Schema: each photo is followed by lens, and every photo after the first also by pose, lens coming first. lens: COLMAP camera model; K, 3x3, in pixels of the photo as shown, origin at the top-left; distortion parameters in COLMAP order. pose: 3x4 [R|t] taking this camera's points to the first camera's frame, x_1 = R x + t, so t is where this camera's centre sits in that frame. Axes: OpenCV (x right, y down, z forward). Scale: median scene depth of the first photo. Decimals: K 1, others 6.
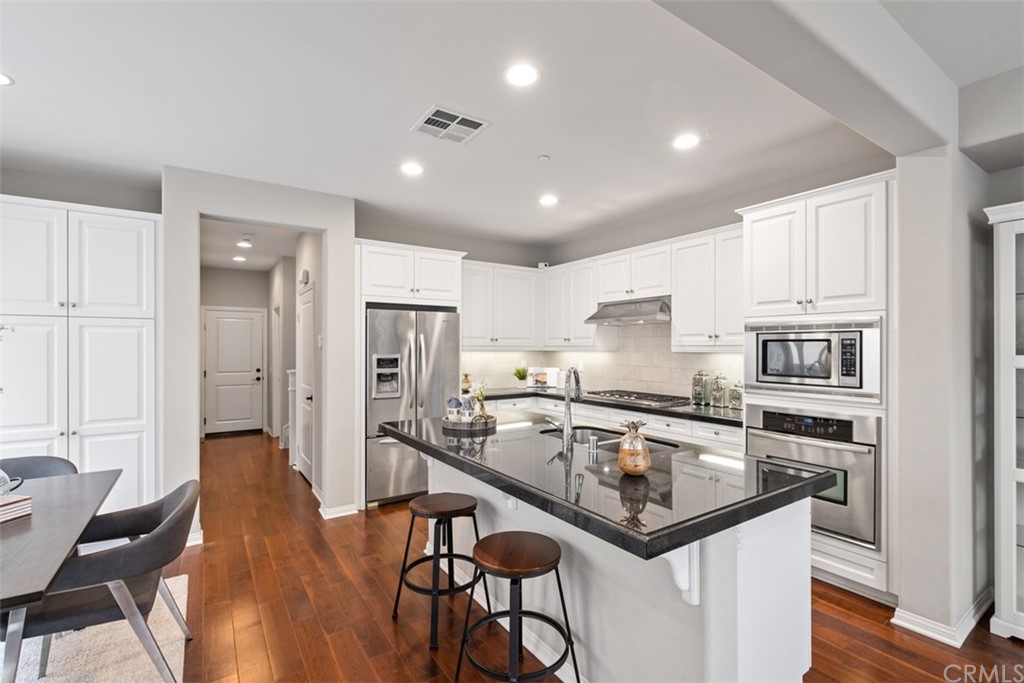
lens RADIAL K [[463.3, 0, 508.1], [0, 463.3, 340.7], [0, 0, 1]] dist [-0.011067, 0.000375]
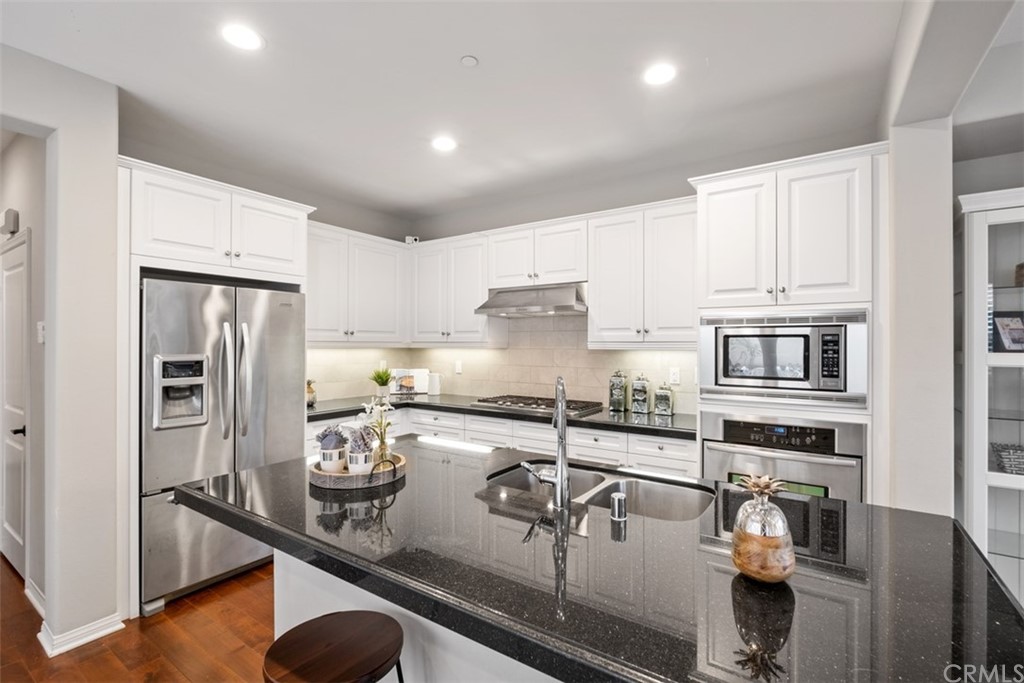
lens RADIAL K [[463.3, 0, 508.1], [0, 463.3, 340.7], [0, 0, 1]] dist [-0.011067, 0.000375]
pose [[0.924755, 0.004485, 0.380536, -0.120612], [-0.007271, 0.999956, 0.005883, 0.005857], [-0.380493, -0.008207, 0.924747, 0.349026]]
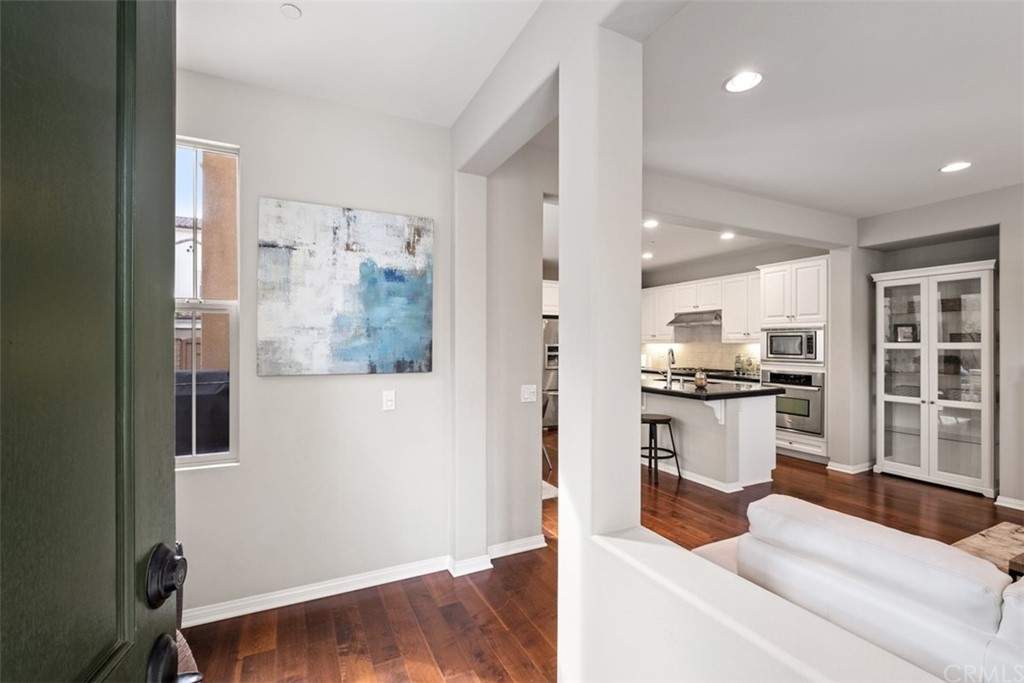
lens RADIAL K [[449.0, 0, 508.8], [0, 449.0, 345.6], [0, 0, 1]] dist [-0.003365, -0.000261]
pose [[0.992279, 0.001708, -0.124014, -0.272180], [0.000488, 0.999844, 0.017670, 0.005357], [0.124025, -0.017594, 0.992123, -0.913619]]
